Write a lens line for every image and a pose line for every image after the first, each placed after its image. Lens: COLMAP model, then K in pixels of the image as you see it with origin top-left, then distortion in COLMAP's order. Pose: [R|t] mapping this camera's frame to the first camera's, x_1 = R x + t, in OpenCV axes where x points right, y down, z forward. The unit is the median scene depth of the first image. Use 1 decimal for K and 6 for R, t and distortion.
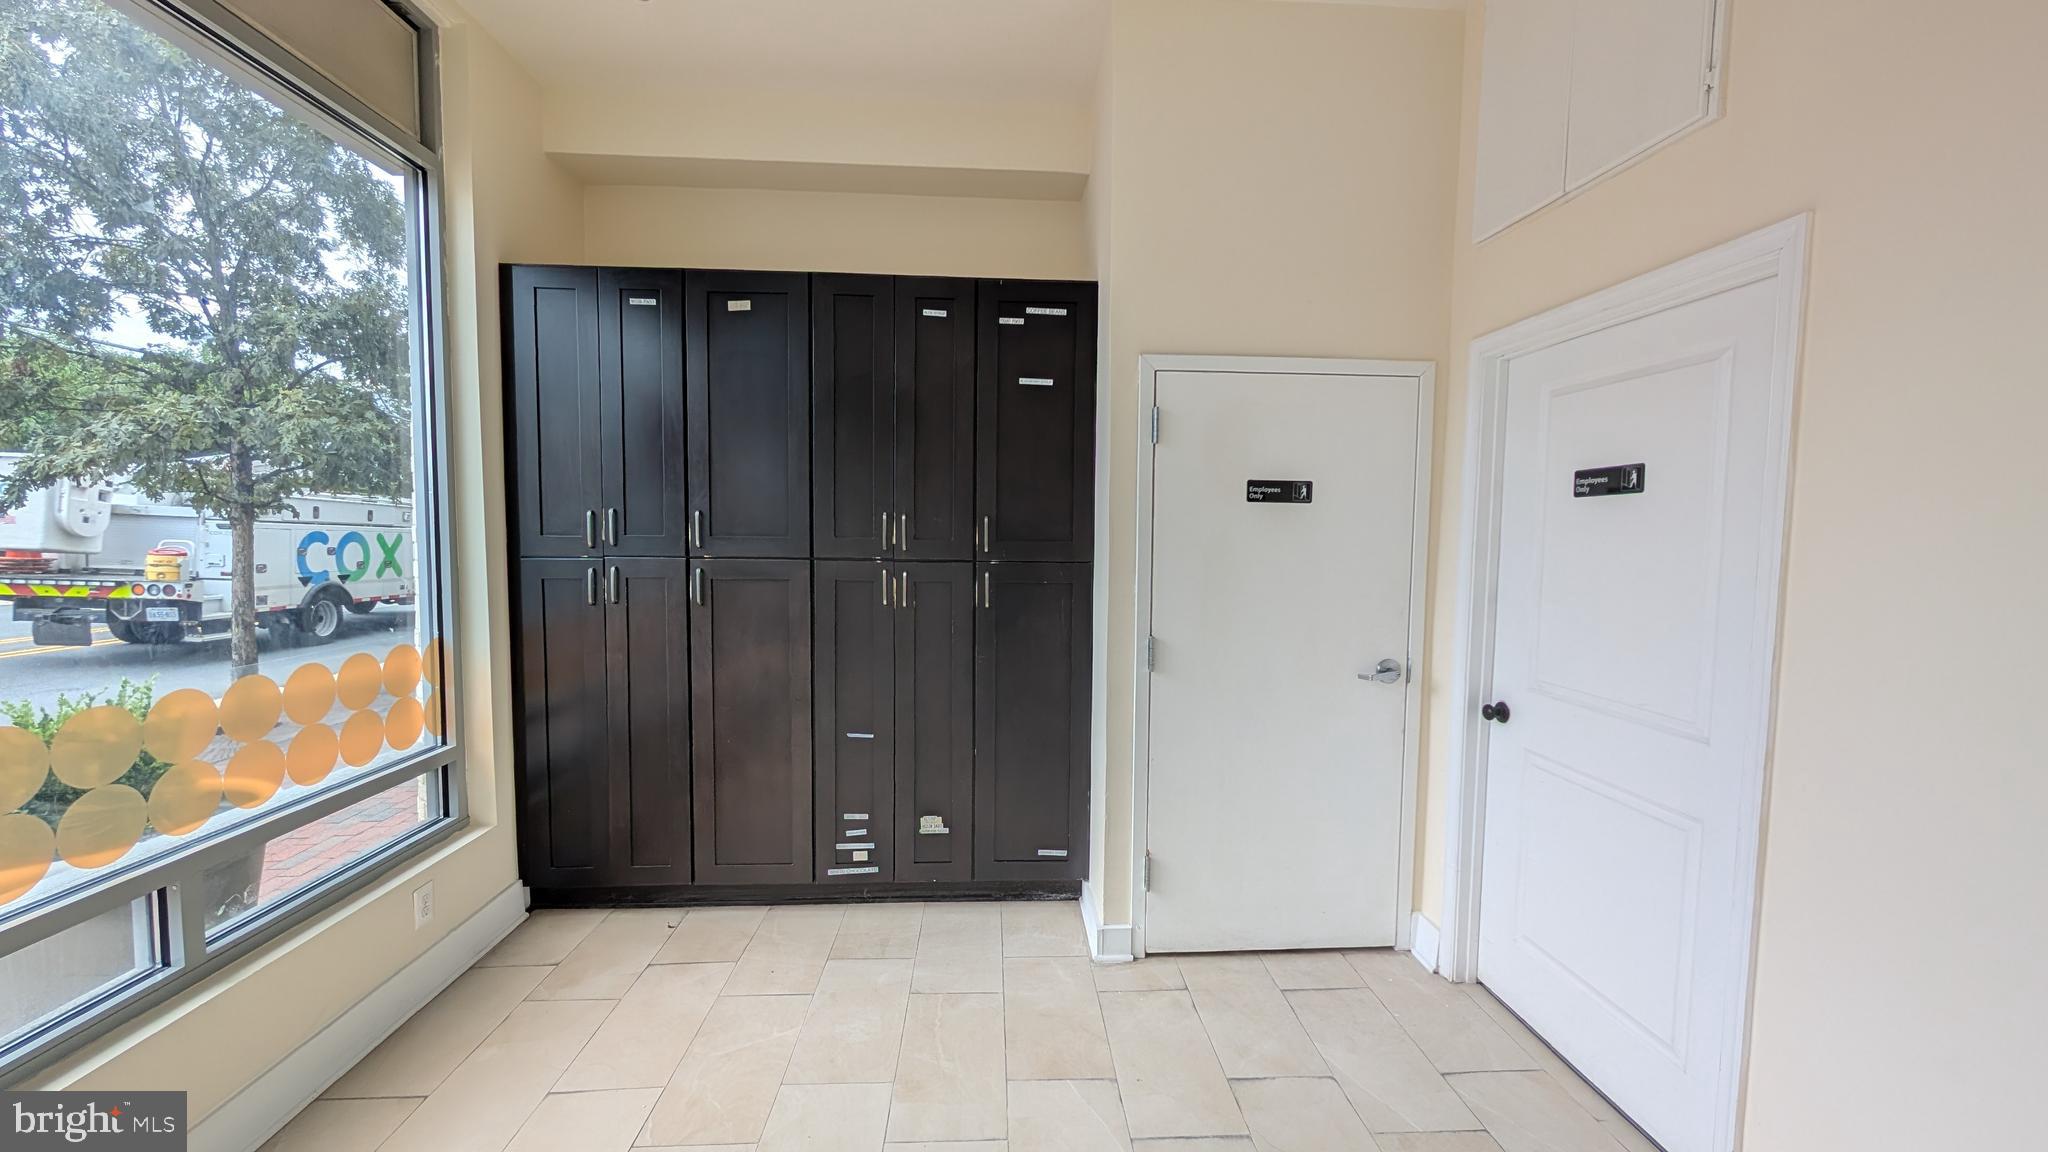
lens RADIAL K [[772.8, 0, 1032.1], [0, 772.8, 573.2], [0, 0, 1]] dist [0.000747, 0.000240]
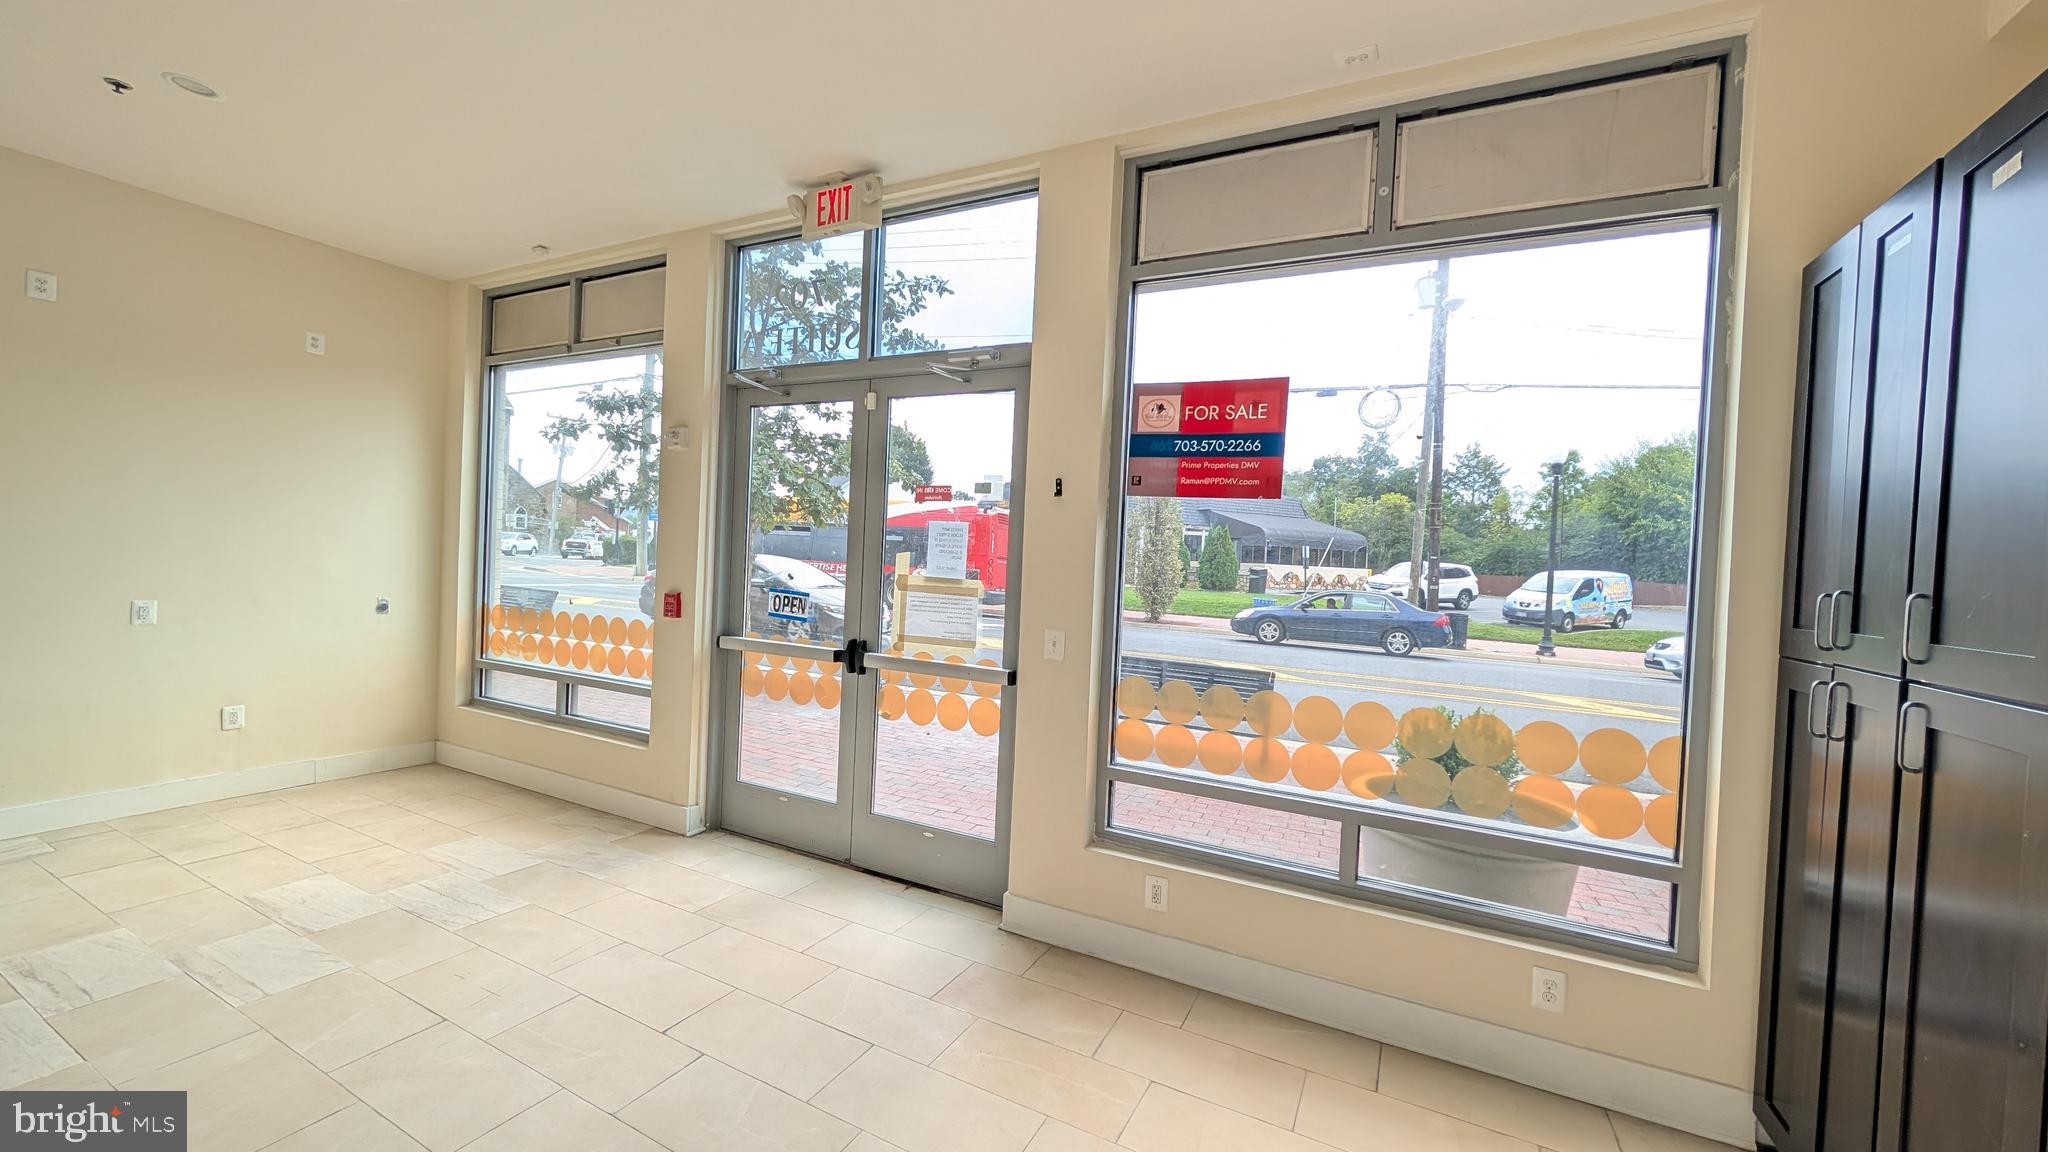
lens RADIAL K [[772.8, 0, 1028.3], [0, 772.8, 576.0], [0, 0, 1]] dist [0.000747, 0.000240]
pose [[-0.501095, -0.018813, -0.865188, 0.360950], [-0.103742, 0.993860, 0.038474, -0.054006], [0.859152, 0.109035, -0.499970, 0.790272]]
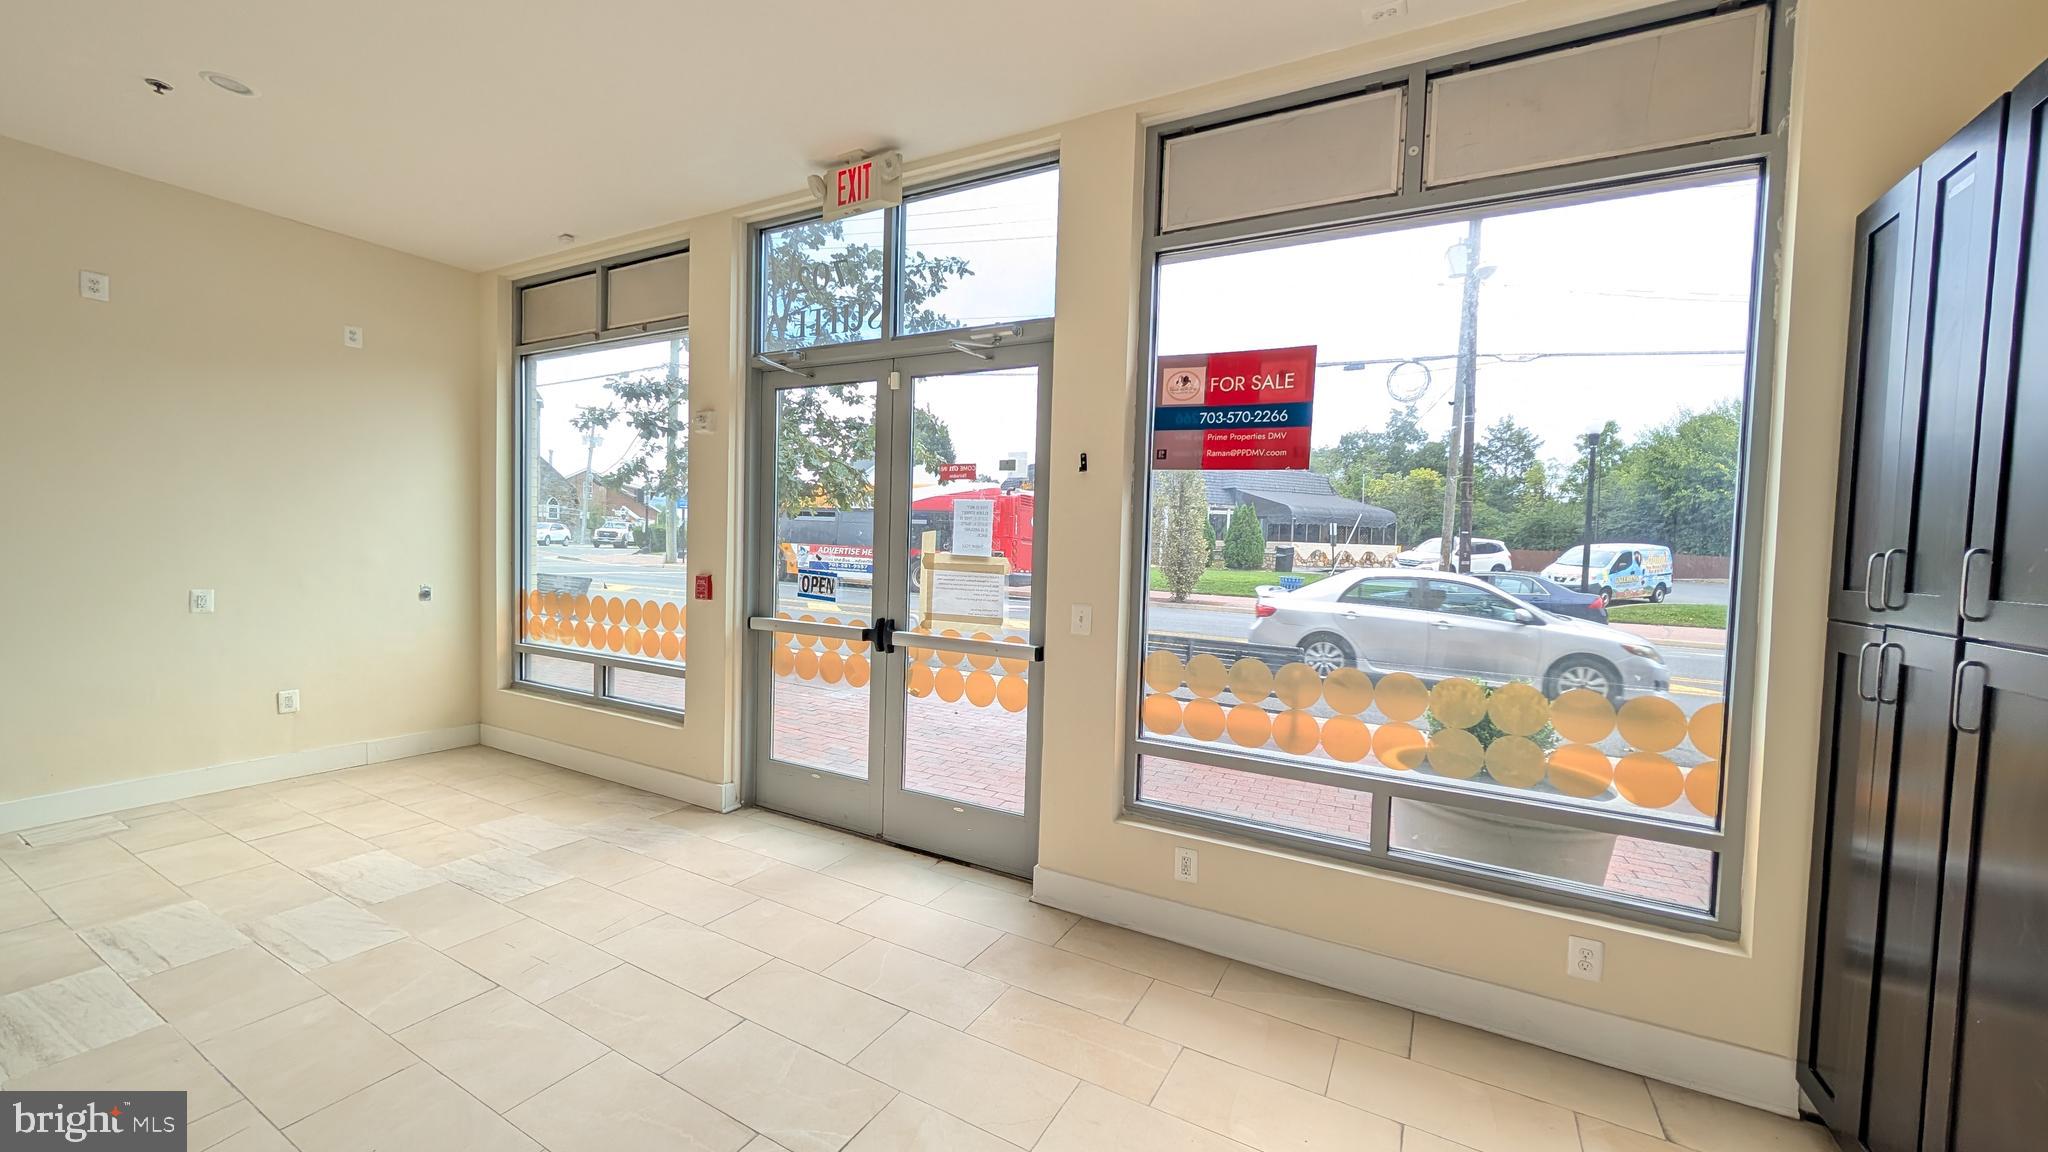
lens RADIAL K [[772.8, 0, 1028.2], [0, 772.8, 576.1], [0, 0, 1]] dist [0.000747, 0.000240]
pose [[-0.528074, 0.007680, -0.849164, 0.364474], [-0.088197, 0.994055, 0.063838, -0.044087], [0.844606, 0.108605, -0.524257, 0.790128]]
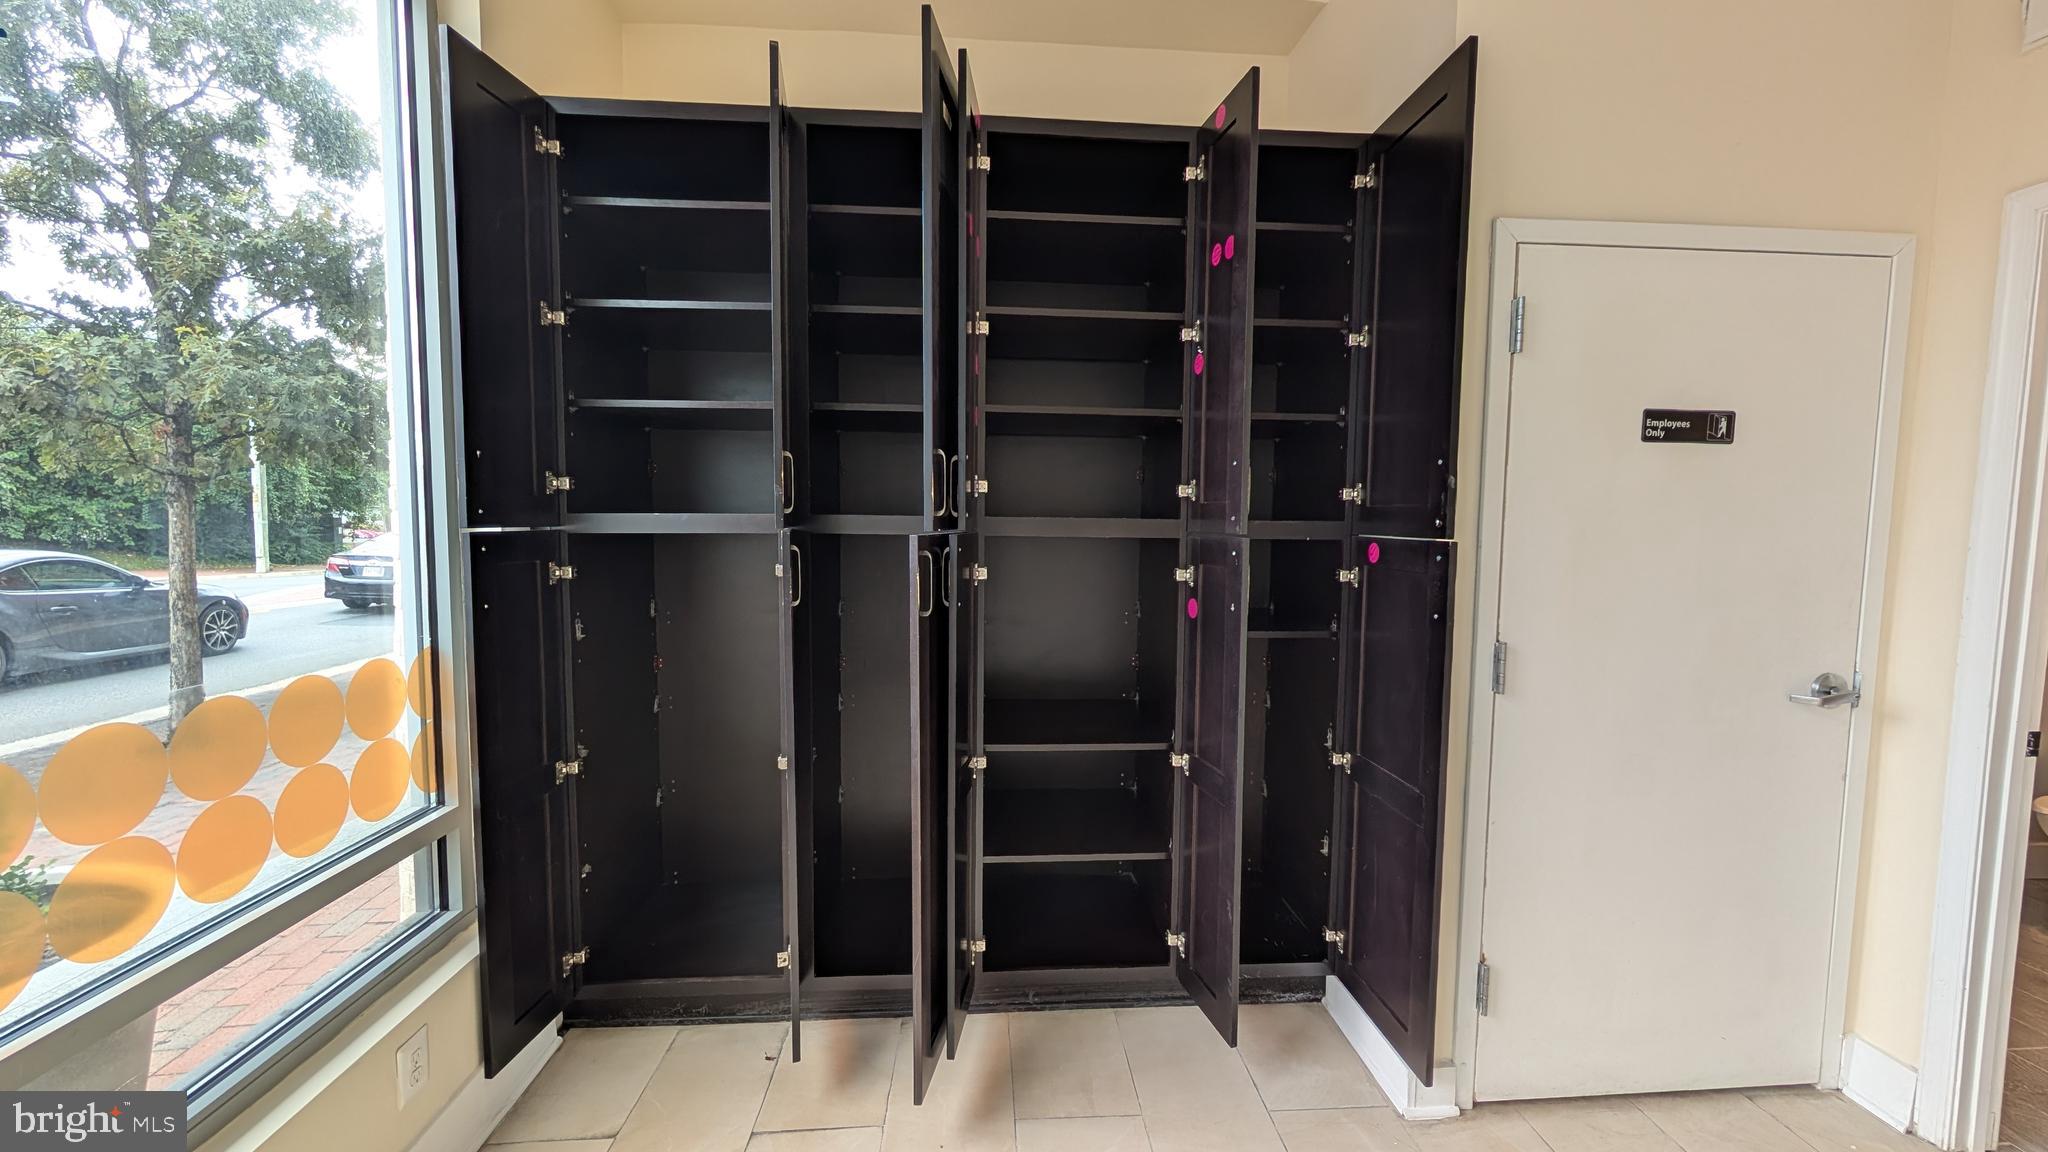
lens RADIAL K [[772.8, 0, 1019.6], [0, 772.8, 573.2], [0, 0, 1]] dist [0.000747, 0.000240]
pose [[0.999901, -0.001544, 0.013969, -0.267290], [0.001384, 0.999934, 0.011411, 0.013340], [-0.013985, -0.011391, 0.999837, 0.325422]]
